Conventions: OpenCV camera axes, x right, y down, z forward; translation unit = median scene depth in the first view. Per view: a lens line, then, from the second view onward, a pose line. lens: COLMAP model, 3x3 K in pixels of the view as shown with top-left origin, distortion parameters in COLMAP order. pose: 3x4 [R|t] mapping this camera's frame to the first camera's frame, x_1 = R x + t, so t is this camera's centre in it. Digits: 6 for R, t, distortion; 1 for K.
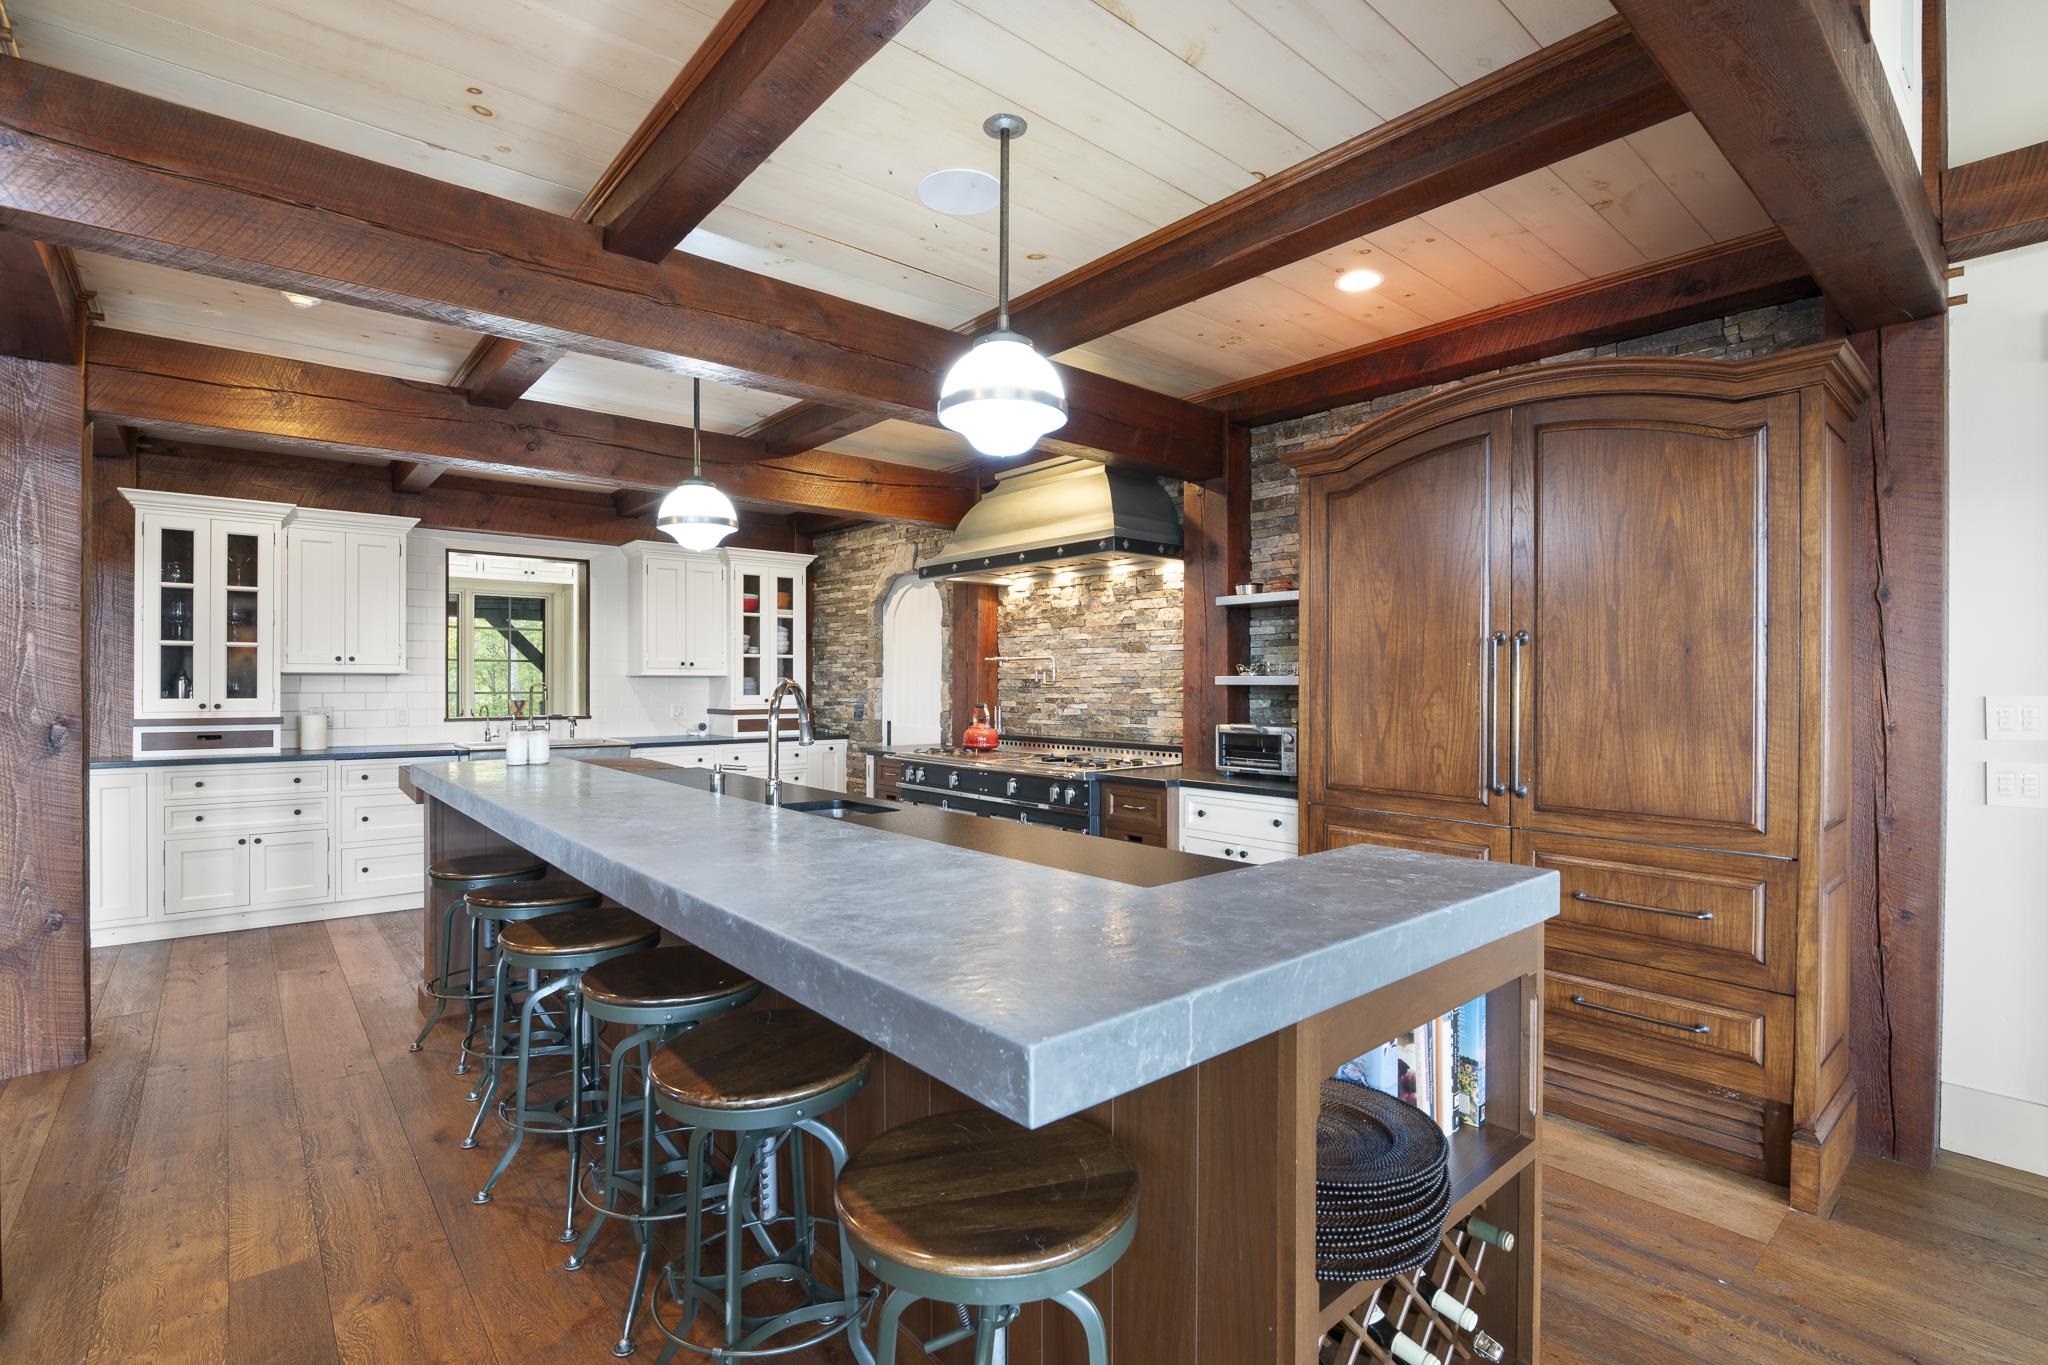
lens RADIAL K [[942.7, 0, 1014.4], [0, 942.7, 683.1], [0, 0, 1]] dist [-0.016904, 0.000616]
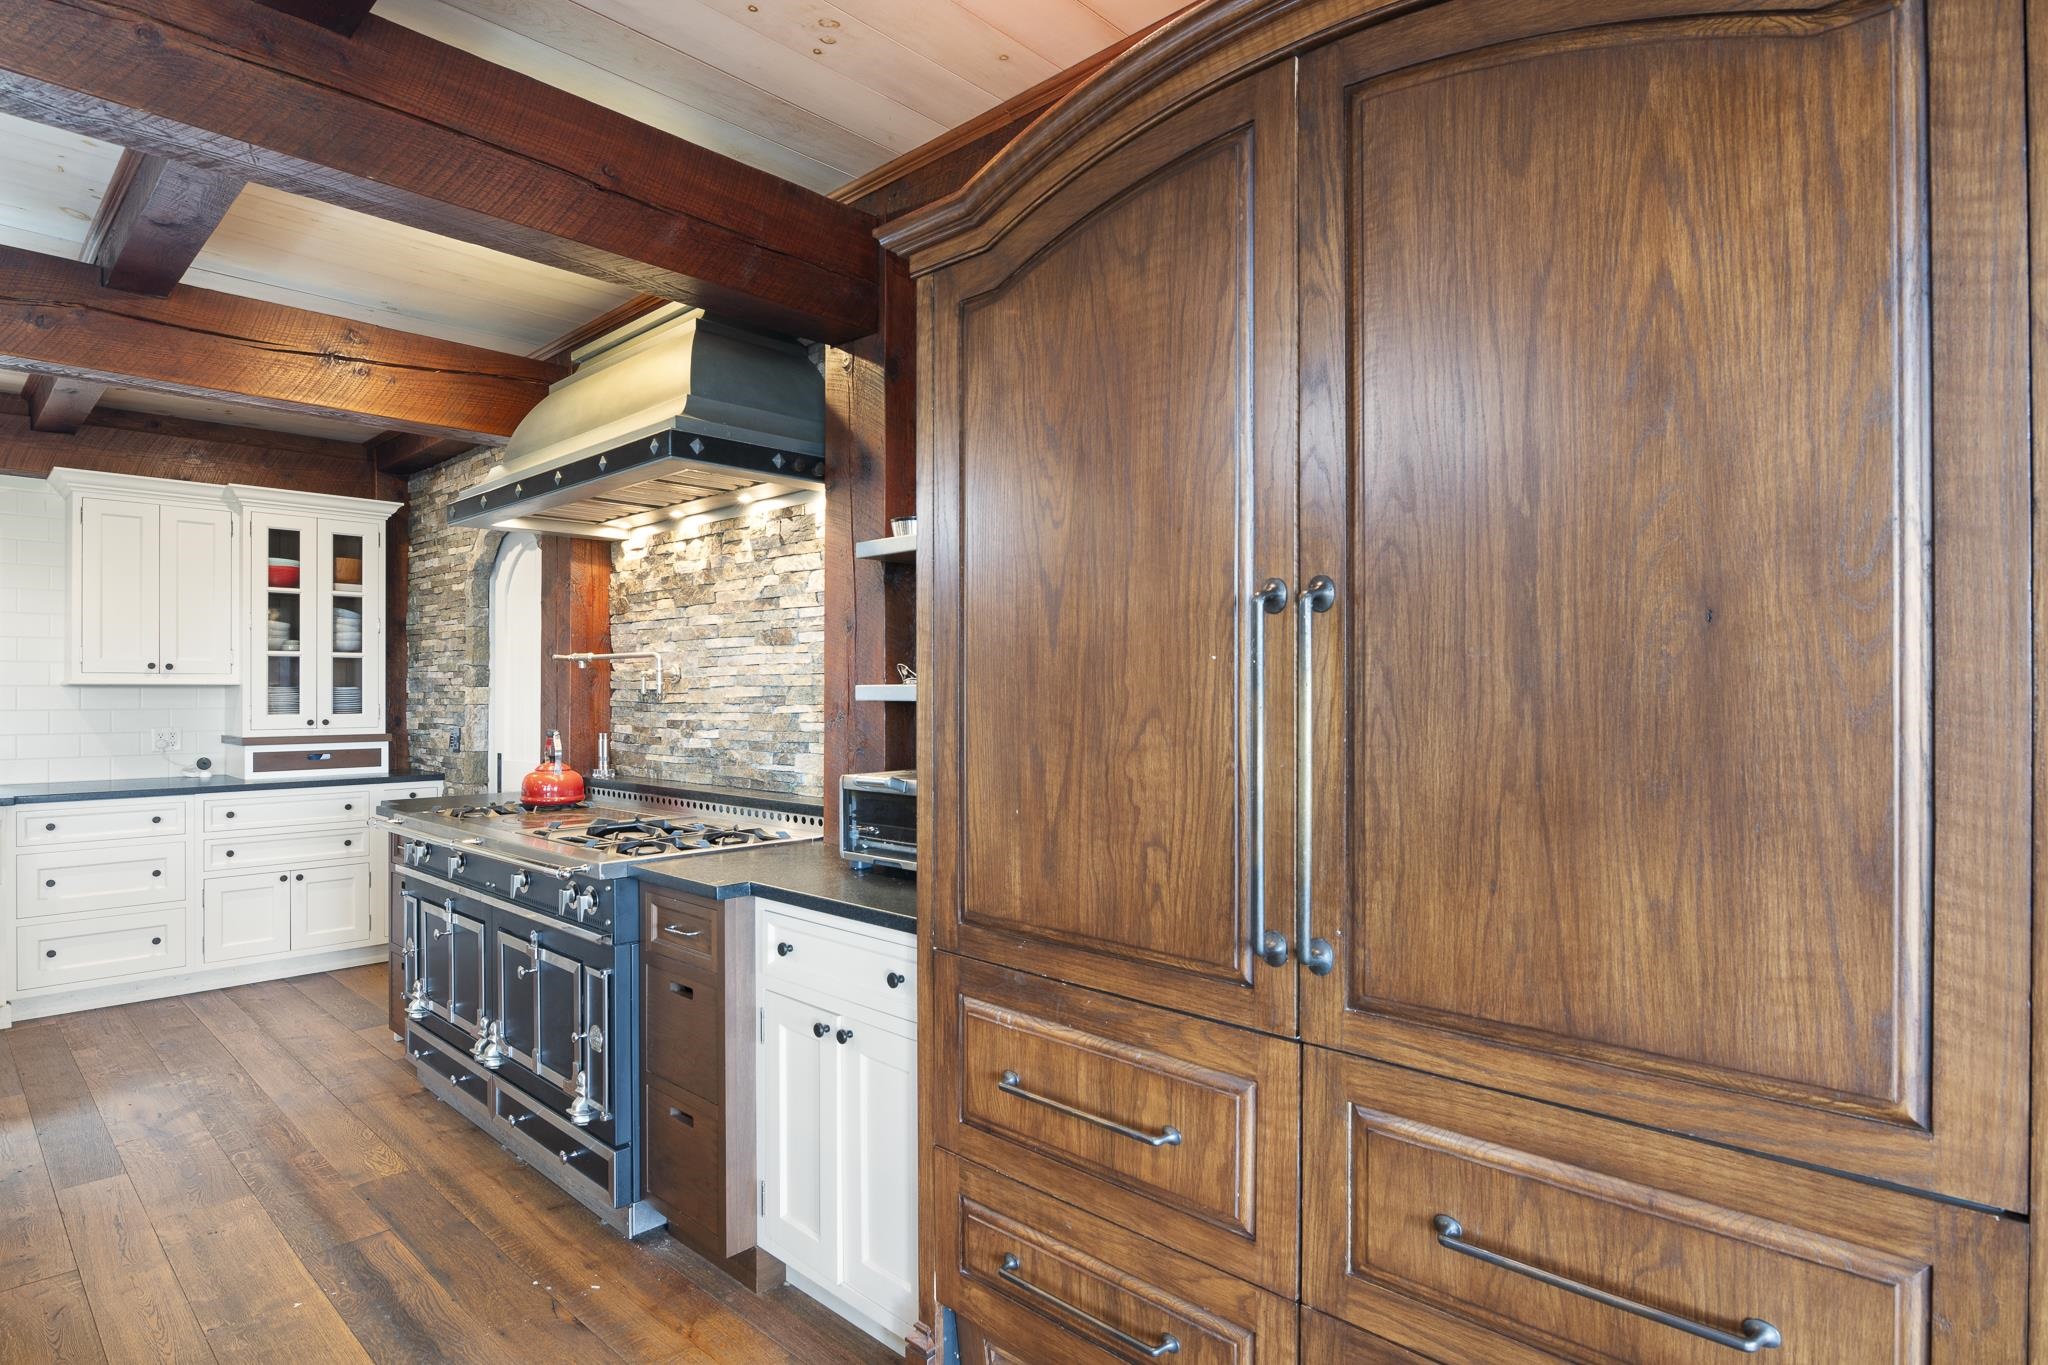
lens RADIAL K [[1068.4, 0, 1015.5], [0, 1068.4, 684.3], [0, 0, 1]] dist [-0.013545, 0.000096]
pose [[0.993790, -0.001321, 0.111264, 0.311624], [0.002088, 0.999975, -0.006770, -0.004285], [-0.111252, 0.006961, 0.993768, 0.478328]]
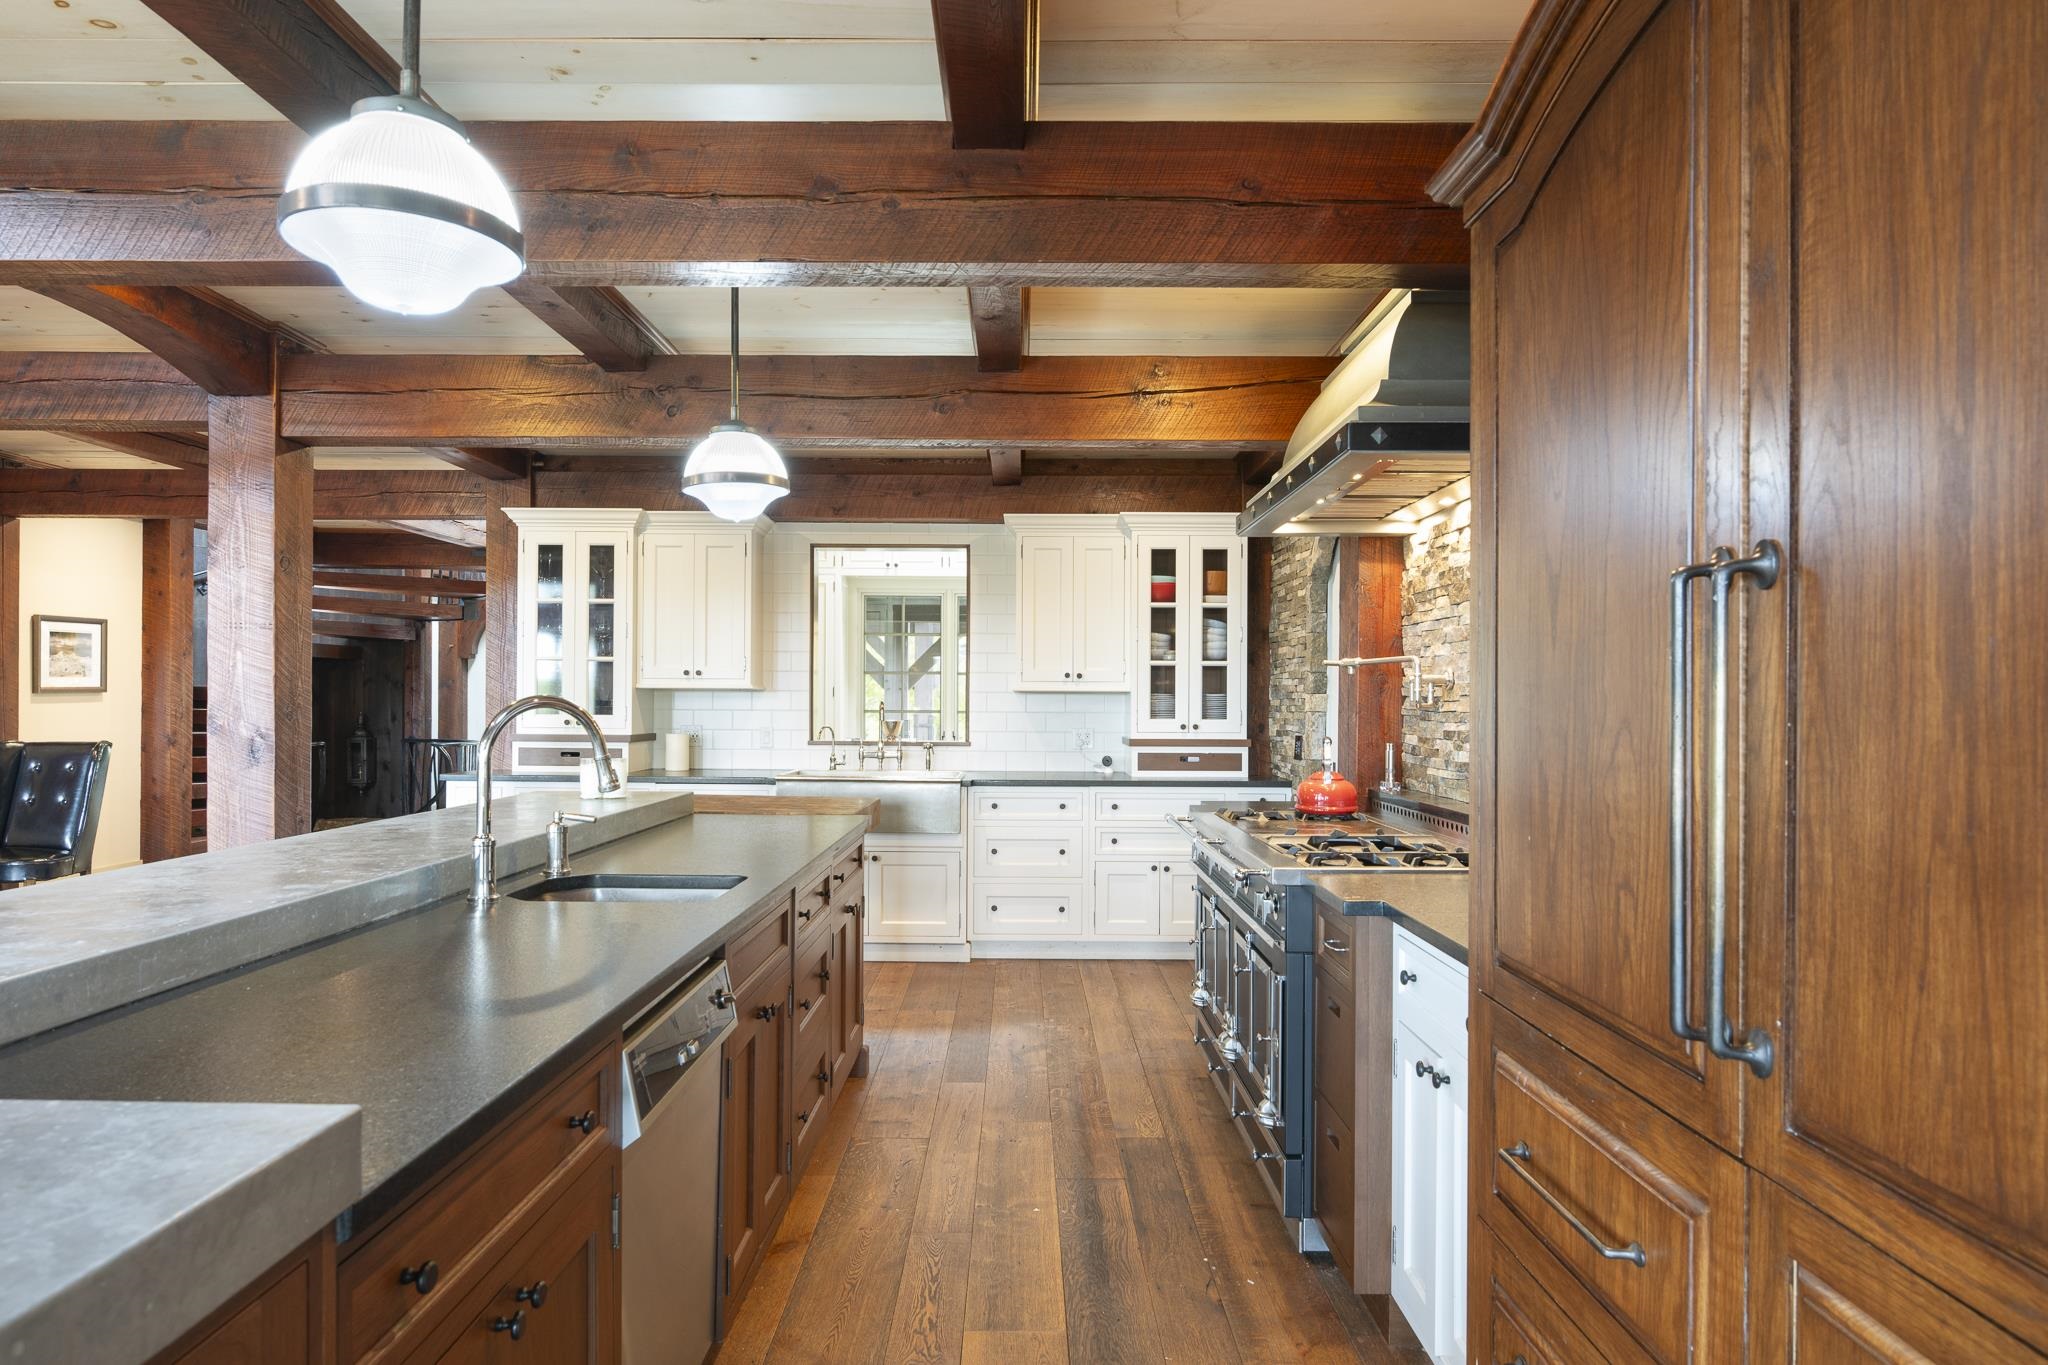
lens RADIAL K [[1258.5, 0, 1015.1], [0, 1258.5, 701.7], [0, 0, 1]] dist [-0.007357, 0.001825]
pose [[0.761193, 0.004661, -0.648509, 0.551753], [-0.004936, 0.999987, 0.001392, -0.001906], [0.648507, 0.002141, 0.761206, 0.461211]]
